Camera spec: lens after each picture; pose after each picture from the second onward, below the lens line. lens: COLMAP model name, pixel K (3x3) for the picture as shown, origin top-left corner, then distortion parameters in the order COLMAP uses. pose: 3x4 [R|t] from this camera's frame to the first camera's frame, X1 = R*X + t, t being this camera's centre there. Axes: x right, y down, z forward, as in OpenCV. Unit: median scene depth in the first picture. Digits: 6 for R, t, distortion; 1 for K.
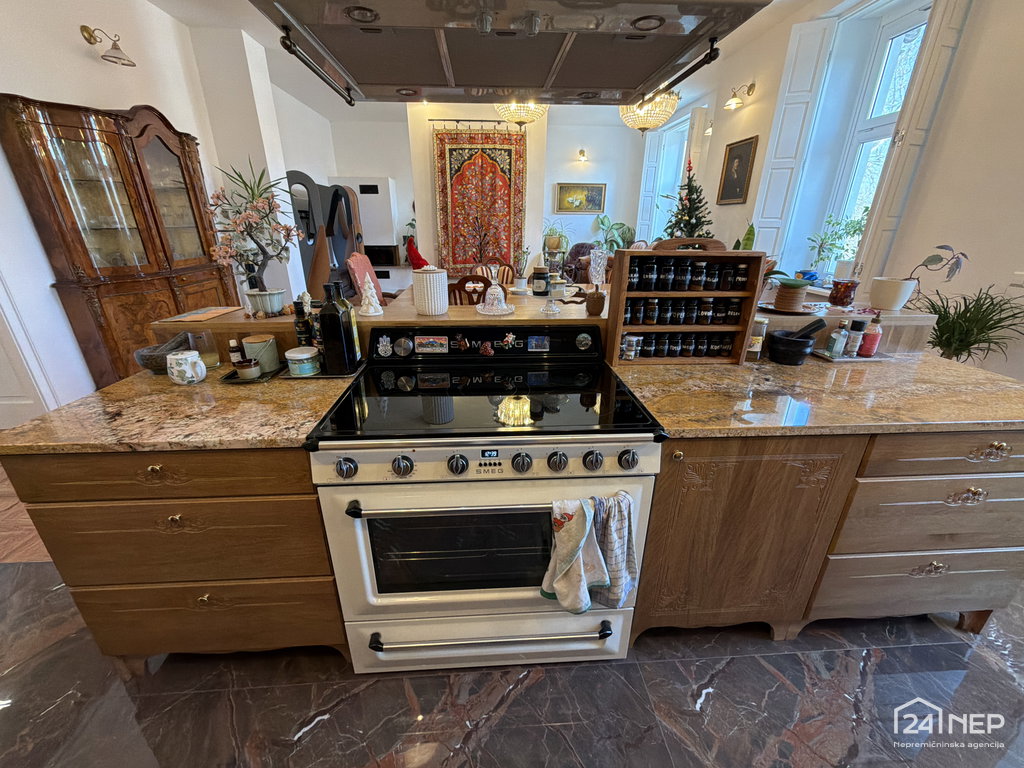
lens RADIAL K [[406.9, 0, 507.7], [0, 406.9, 385.4], [0, 0, 1]] dist [-0.000884, 0.000253]
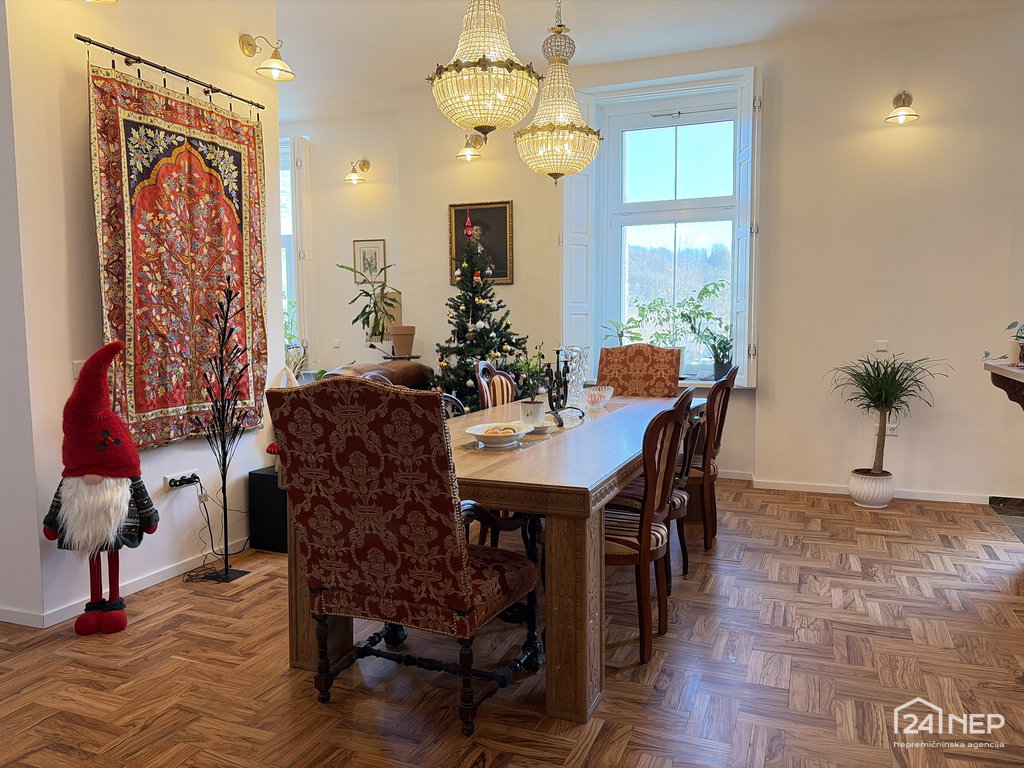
lens RADIAL K [[778.6, 0, 508.3], [0, 778.6, 383.1], [0, 0, 1]] dist [0.034519, -0.004511]
pose [[0.435099, -0.076297, 0.897144, -0.655339], [0.339425, 0.936790, -0.084946, -0.167570], [-0.833954, 0.341473, 0.433494, 0.463727]]
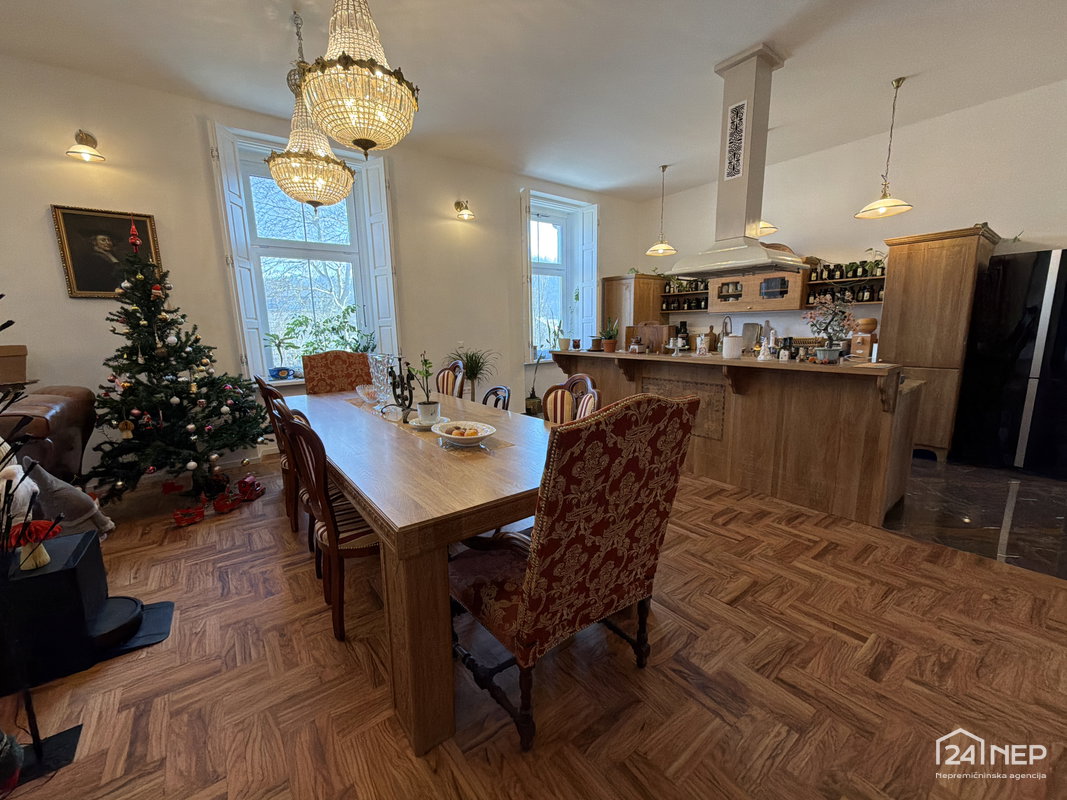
lens RADIAL K [[424.0, 0, 535.1], [0, 424.0, 400.1], [0, 0, 1]] dist [-0.000884, 0.000253]
pose [[-0.548658, -0.136025, 0.824907, -0.438204], [0.325039, 0.874349, 0.360365, -0.342545], [-0.770276, 0.465844, -0.435505, 0.890157]]
